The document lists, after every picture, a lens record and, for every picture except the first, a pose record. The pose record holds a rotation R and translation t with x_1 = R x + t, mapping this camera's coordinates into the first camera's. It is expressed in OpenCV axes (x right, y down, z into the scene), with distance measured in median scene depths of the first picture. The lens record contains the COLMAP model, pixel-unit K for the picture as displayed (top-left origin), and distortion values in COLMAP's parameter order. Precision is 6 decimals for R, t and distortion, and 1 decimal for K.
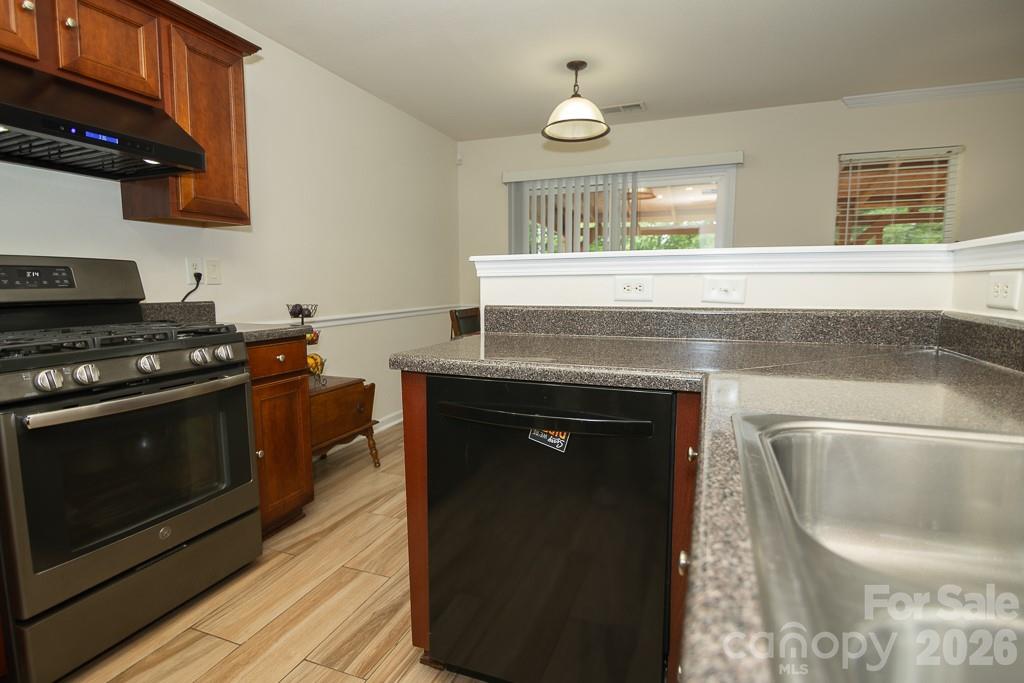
lens RADIAL K [[489.8, 0, 490.4], [0, 489.8, 333.3], [0, 0, 1]] dist [-0.002116, -0.000255]
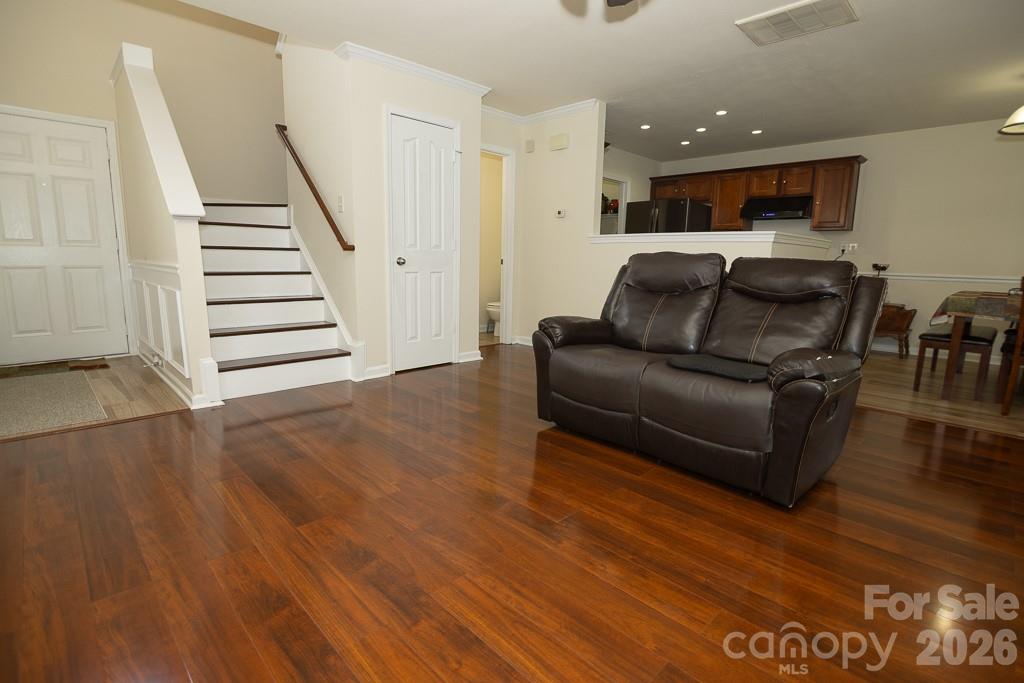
lens RADIAL K [[484.6, 0, 519.2], [0, 484.6, 340.1], [0, 0, 1]] dist [-0.014330, -0.000415]
pose [[-0.367778, 0.155302, -0.916854, 2.446599], [-0.113053, 0.971175, 0.209852, -0.003206], [0.923016, 0.180832, -0.339619, 0.412529]]
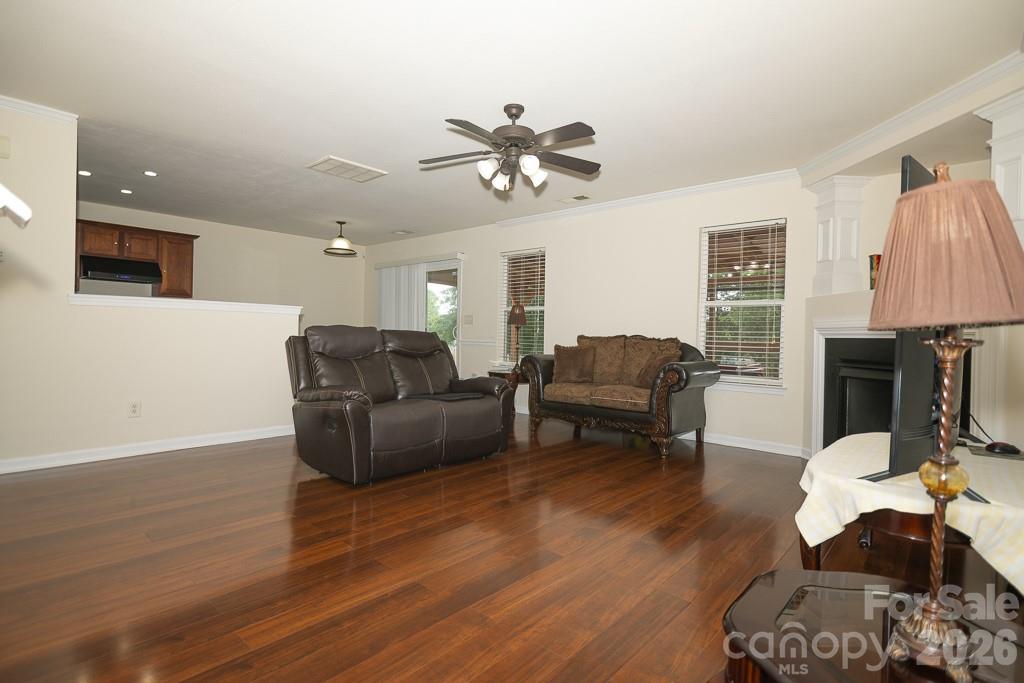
lens RADIAL K [[514.5, 0, 501.9], [0, 514.5, 329.4], [0, 0, 1]] dist [-0.000759, -0.000126]
pose [[0.944679, 0.017757, -0.327515, 2.126638], [-0.053273, 0.993581, -0.099791, 0.154743], [0.323641, 0.111718, 0.939561, -1.149212]]
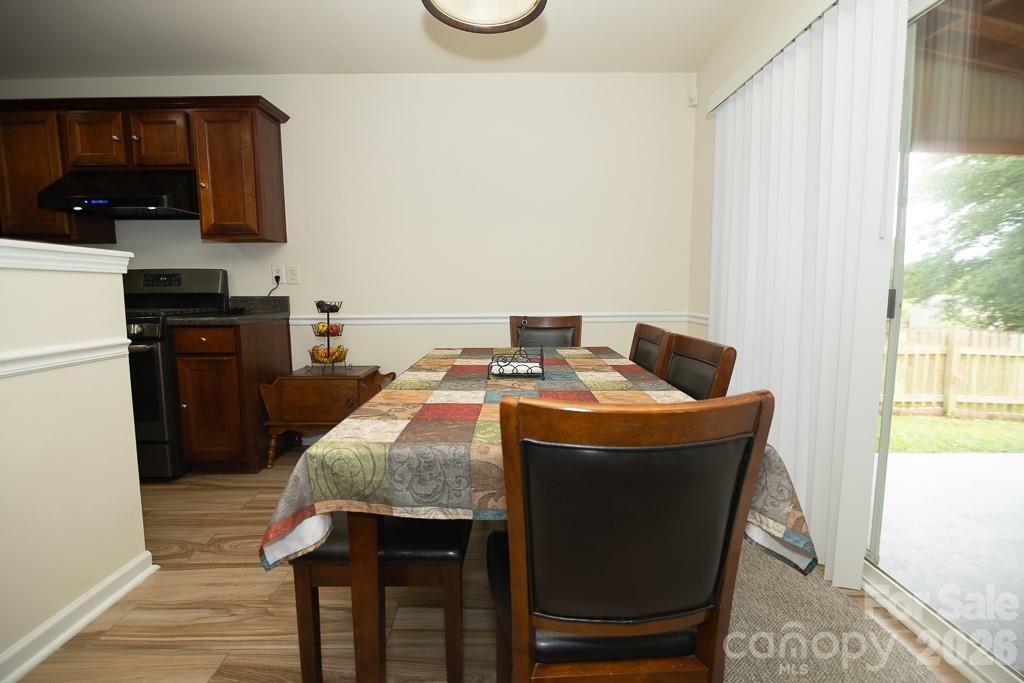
lens RADIAL K [[466.6, 0, 512.0], [0, 466.6, 341.5], [0, 0, 1]] dist [-0.014281, -0.000217]
pose [[0.409349, 0.105632, -0.906242, 0.933001], [-0.093166, 0.992923, 0.073652, -0.103001], [0.907609, 0.054282, 0.416293, 1.120117]]
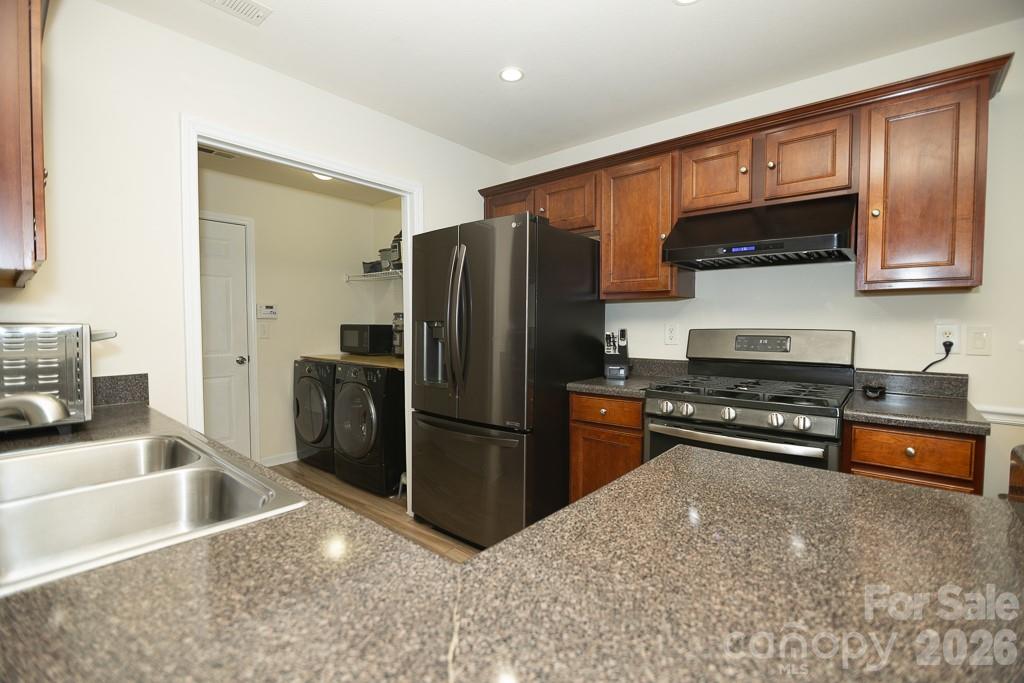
lens RADIAL K [[466.6, 0, 512.0], [0, 466.6, 341.5], [0, 0, 1]] dist [-0.014281, -0.000217]
pose [[-0.309730, 0.035516, -0.950161, 0.459842], [-0.103735, 0.992075, 0.070898, -0.106400], [0.945149, 0.120525, -0.303591, 0.533656]]
